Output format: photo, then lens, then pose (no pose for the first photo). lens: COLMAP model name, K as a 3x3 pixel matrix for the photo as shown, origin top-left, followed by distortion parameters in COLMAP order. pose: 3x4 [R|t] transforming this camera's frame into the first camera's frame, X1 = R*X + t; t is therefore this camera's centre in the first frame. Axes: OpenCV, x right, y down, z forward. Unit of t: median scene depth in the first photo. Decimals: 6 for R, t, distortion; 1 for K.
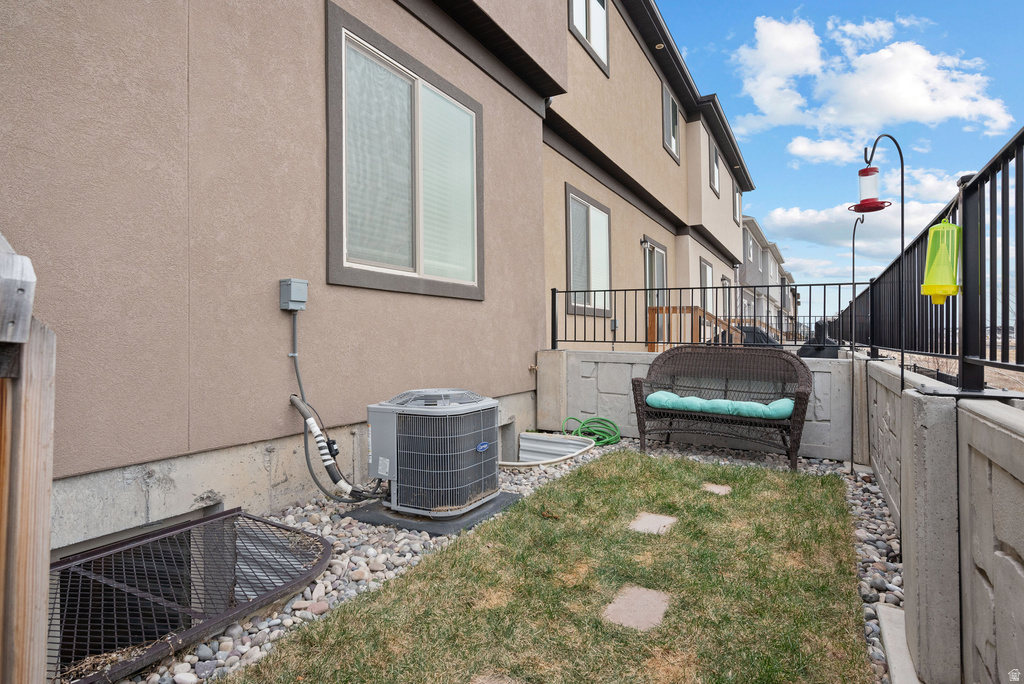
lens RADIAL K [[529.3, 0, 519.9], [0, 529.3, 337.4], [0, 0, 1]] dist [-0.000135, -0.000346]
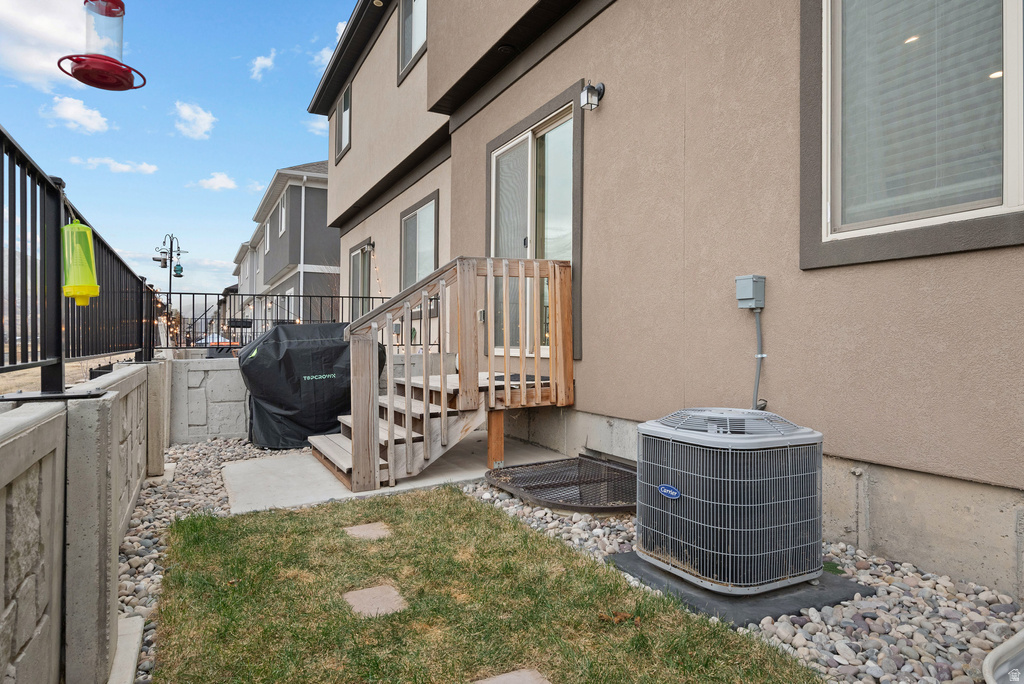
lens RADIAL K [[602.6, 0, 517.6], [0, 602.6, 340.6], [0, 0, 1]] dist [-0.003497, 0.004308]
pose [[-0.535336, 0.002688, -0.844635, 0.681825], [0.005726, 0.999984, -0.000446, 0.003585], [0.844620, -0.005075, -0.535343, 1.199182]]
